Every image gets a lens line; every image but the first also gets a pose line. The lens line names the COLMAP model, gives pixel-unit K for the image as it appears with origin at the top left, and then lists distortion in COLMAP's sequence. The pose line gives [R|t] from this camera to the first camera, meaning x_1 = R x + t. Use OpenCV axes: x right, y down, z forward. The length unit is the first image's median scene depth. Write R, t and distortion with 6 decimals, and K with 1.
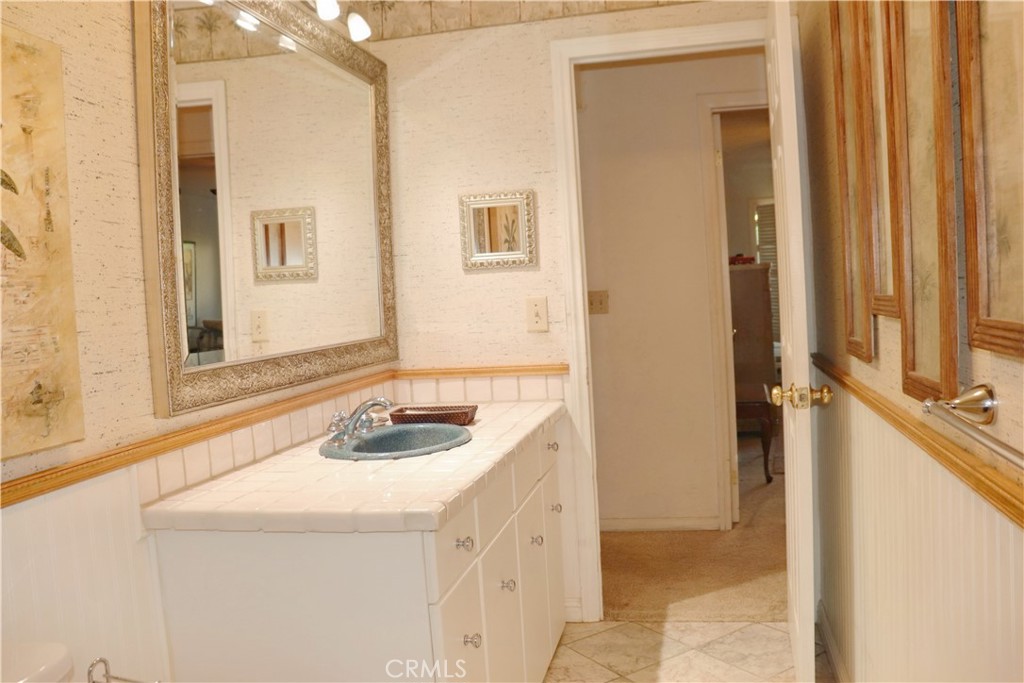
lens RADIAL K [[846.0, 0, 512.2], [0, 846.0, 340.1], [0, 0, 1]] dist [-0.170450, 0.153758]
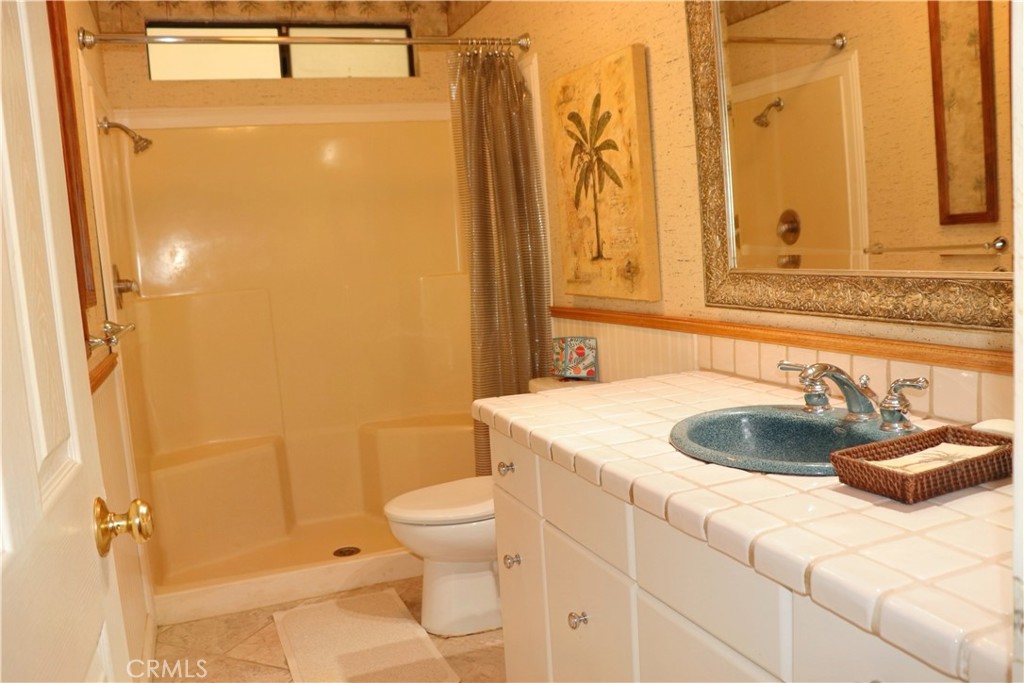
lens RADIAL K [[846.0, 0, 510.6], [0, 846.0, 344.7], [0, 0, 1]] dist [-0.170450, 0.153758]
pose [[-0.823733, 0.184835, -0.536004, 0.594736], [0.088920, 0.975786, 0.199837, -0.148540], [0.559962, 0.116950, -0.820223, 2.303532]]
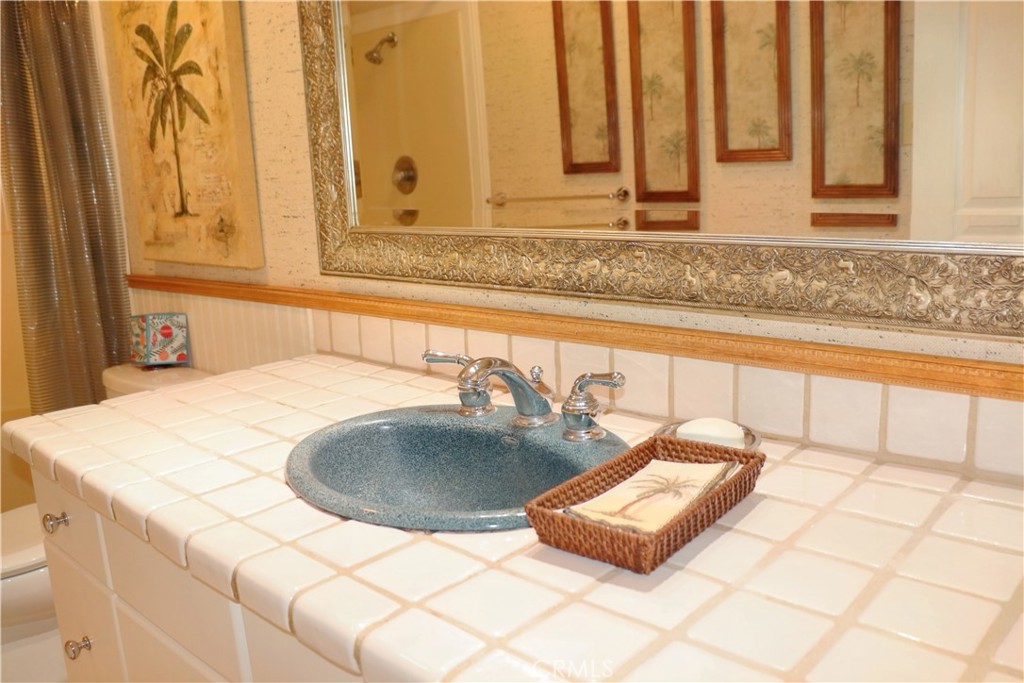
lens RADIAL K [[846.0, 0, 509.3], [0, 846.0, 336.7], [0, 0, 1]] dist [-0.170450, 0.153758]
pose [[-0.495712, 0.254539, -0.830349, 0.365485], [0.029744, 0.960502, 0.276679, -0.120987], [0.867978, 0.112455, -0.483703, 2.074804]]
